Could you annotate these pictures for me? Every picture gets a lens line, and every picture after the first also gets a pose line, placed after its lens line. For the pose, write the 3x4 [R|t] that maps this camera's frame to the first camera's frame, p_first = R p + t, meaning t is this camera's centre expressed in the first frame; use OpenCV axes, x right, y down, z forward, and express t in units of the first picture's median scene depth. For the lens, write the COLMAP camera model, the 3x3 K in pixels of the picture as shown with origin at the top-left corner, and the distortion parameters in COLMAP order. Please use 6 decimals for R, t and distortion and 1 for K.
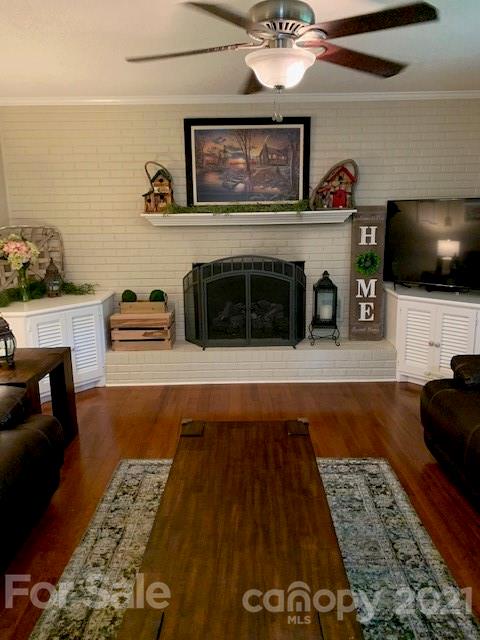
lens RADIAL K [[489.3, 0, 240.0], [0, 489.3, 320.0], [0, 0, 1]] dist [0.071332, -0.081071]
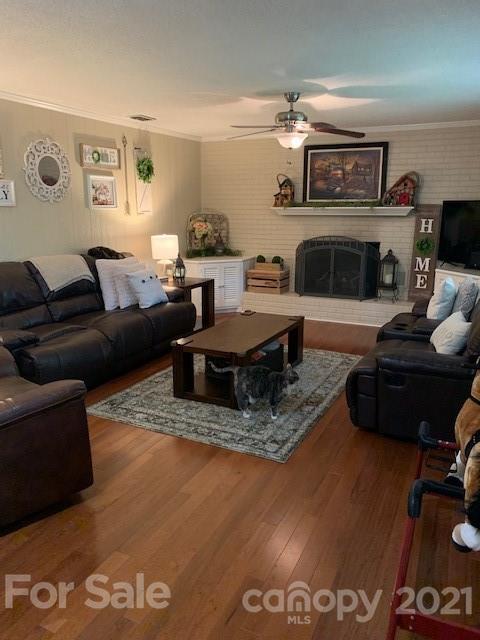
lens RADIAL K [[489.3, 0, 240.0], [0, 489.3, 320.0], [0, 0, 1]] dist [0.071332, -0.081071]
pose [[0.905257, 0.114920, -0.409026, 0.390437], [-0.109013, 0.993321, 0.037816, 0.096428], [0.410640, 0.010356, 0.911739, -0.477921]]
